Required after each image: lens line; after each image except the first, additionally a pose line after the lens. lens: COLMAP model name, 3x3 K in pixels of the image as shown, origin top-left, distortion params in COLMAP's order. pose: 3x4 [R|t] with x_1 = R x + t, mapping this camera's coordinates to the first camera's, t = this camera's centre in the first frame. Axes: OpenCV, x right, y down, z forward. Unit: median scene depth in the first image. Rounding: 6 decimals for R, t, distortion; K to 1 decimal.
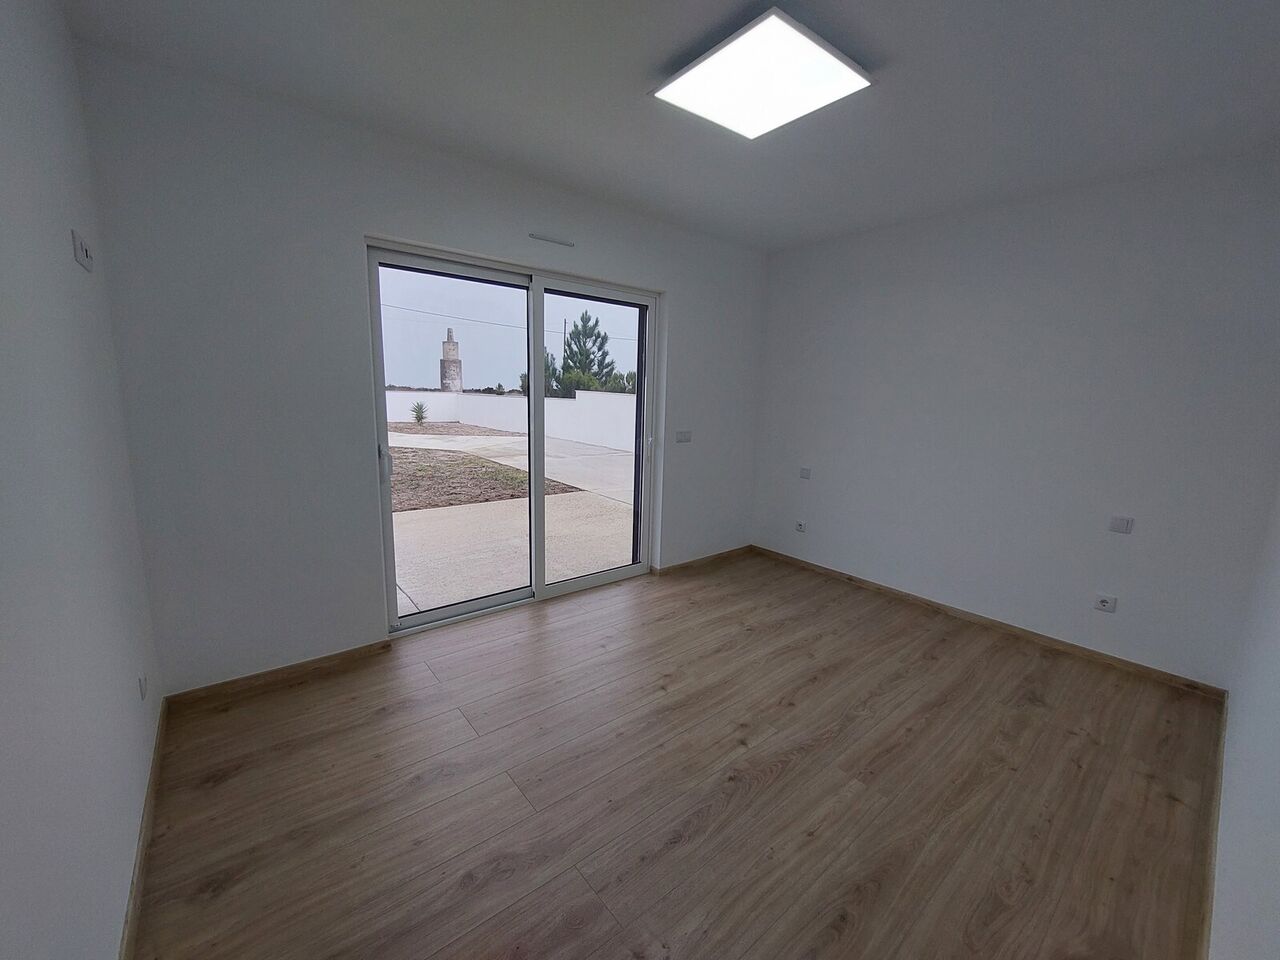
lens RADIAL K [[514.5, 0, 647.8], [0, 514.5, 477.2], [0, 0, 1]] dist [-0.016027, 0.000076]
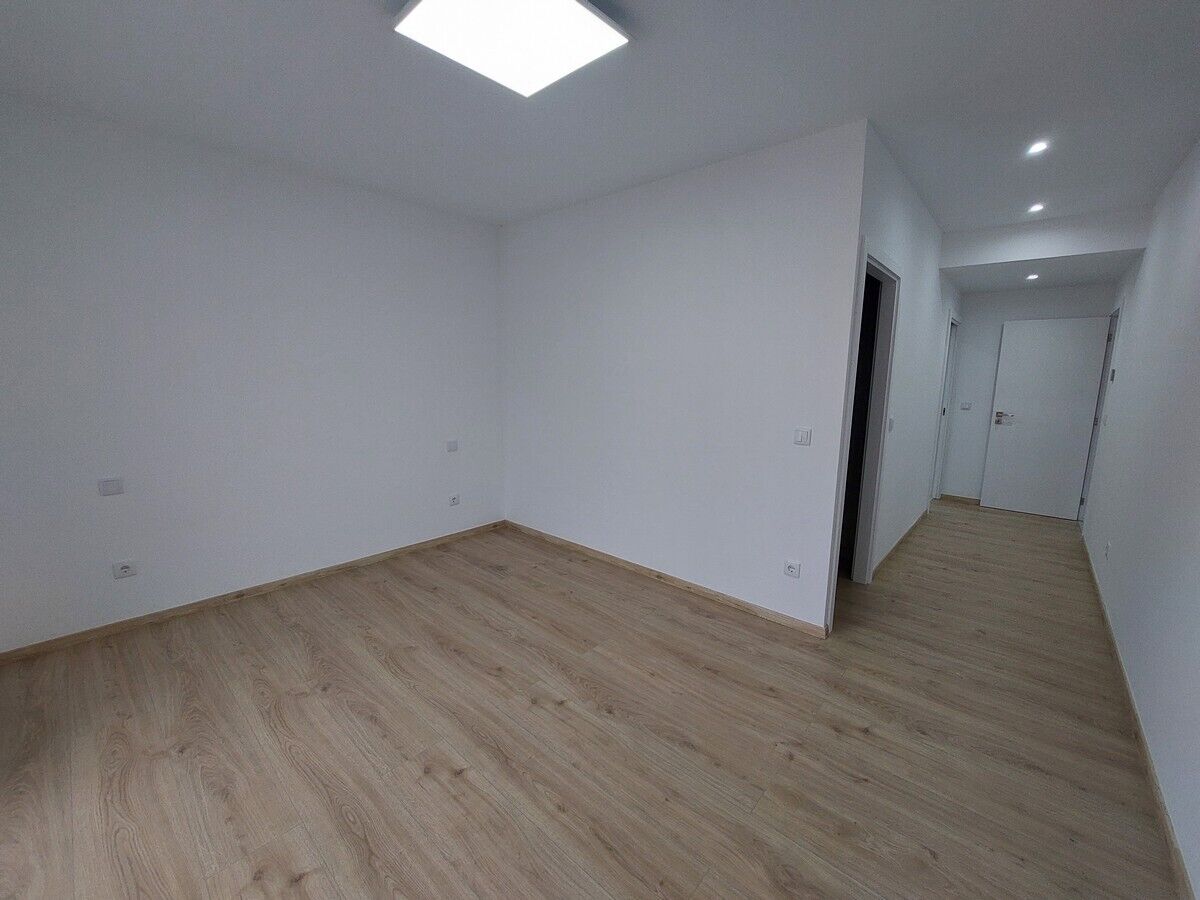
lens RADIAL K [[482.4, 0, 607.3], [0, 482.4, 447.4], [0, 0, 1]] dist [-0.016027, 0.000076]
pose [[-0.150004, -0.187995, 0.970648, -0.534136], [0.144961, 0.966964, 0.209683, -0.138461], [-0.978001, 0.172159, -0.117796, 0.733515]]
